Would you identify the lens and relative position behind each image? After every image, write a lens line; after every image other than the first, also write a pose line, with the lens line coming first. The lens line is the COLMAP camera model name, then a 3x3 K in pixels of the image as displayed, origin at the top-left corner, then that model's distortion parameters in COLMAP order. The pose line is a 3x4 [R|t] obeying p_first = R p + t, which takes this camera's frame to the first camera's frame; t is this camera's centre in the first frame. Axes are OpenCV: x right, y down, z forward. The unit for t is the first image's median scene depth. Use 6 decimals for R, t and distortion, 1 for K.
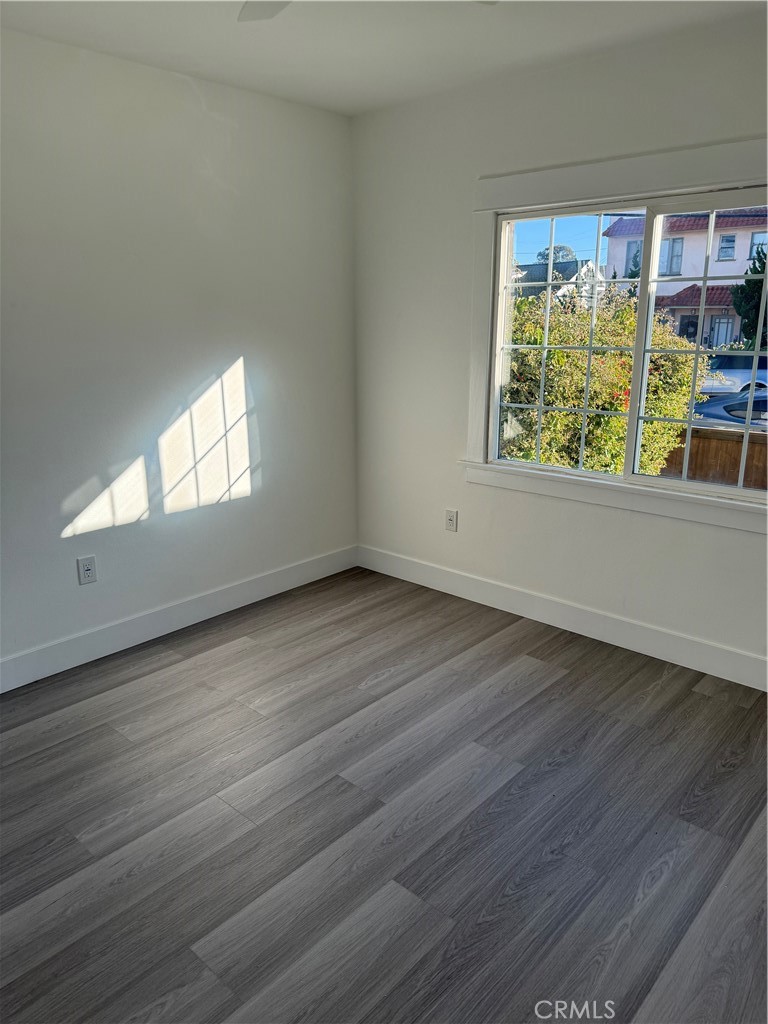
lens RADIAL K [[723.0, 0, 384.0], [0, 723.0, 512.0], [0, 0, 1]] dist [0.038503, -0.044539]
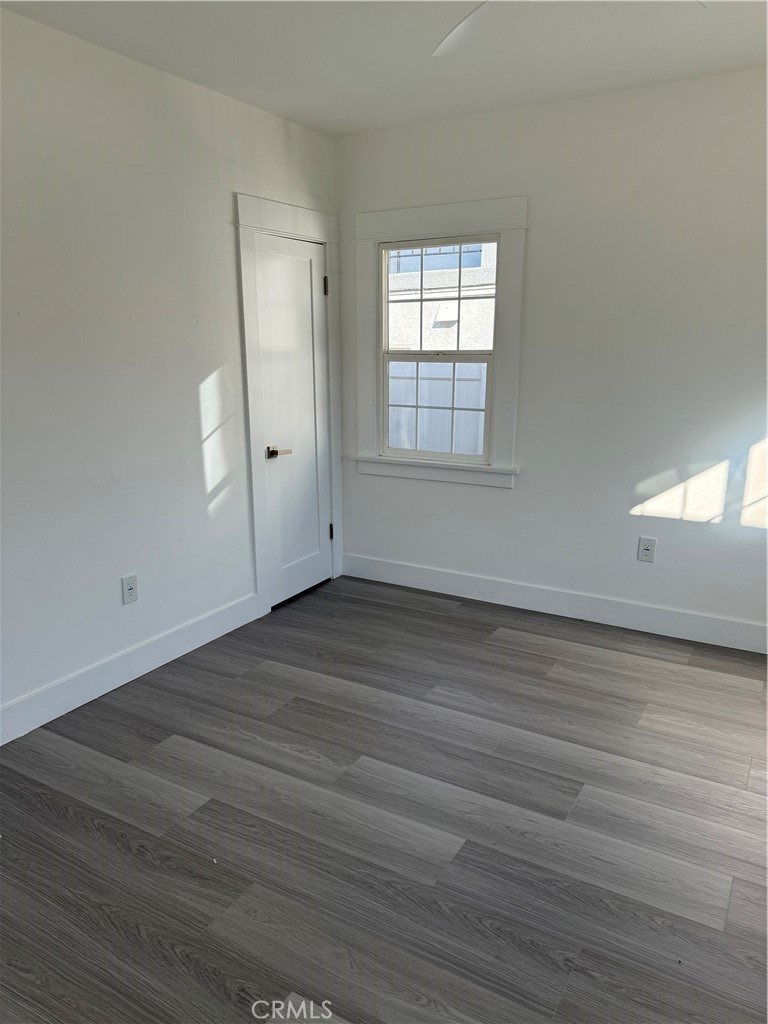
lens RADIAL K [[723.0, 0, 384.0], [0, 723.0, 512.0], [0, 0, 1]] dist [0.038503, -0.044539]
pose [[0.206973, 0.226296, -0.951815, 0.574634], [-0.254884, 0.951757, 0.170858, -0.064648], [0.944561, 0.207239, 0.254668, 0.335160]]
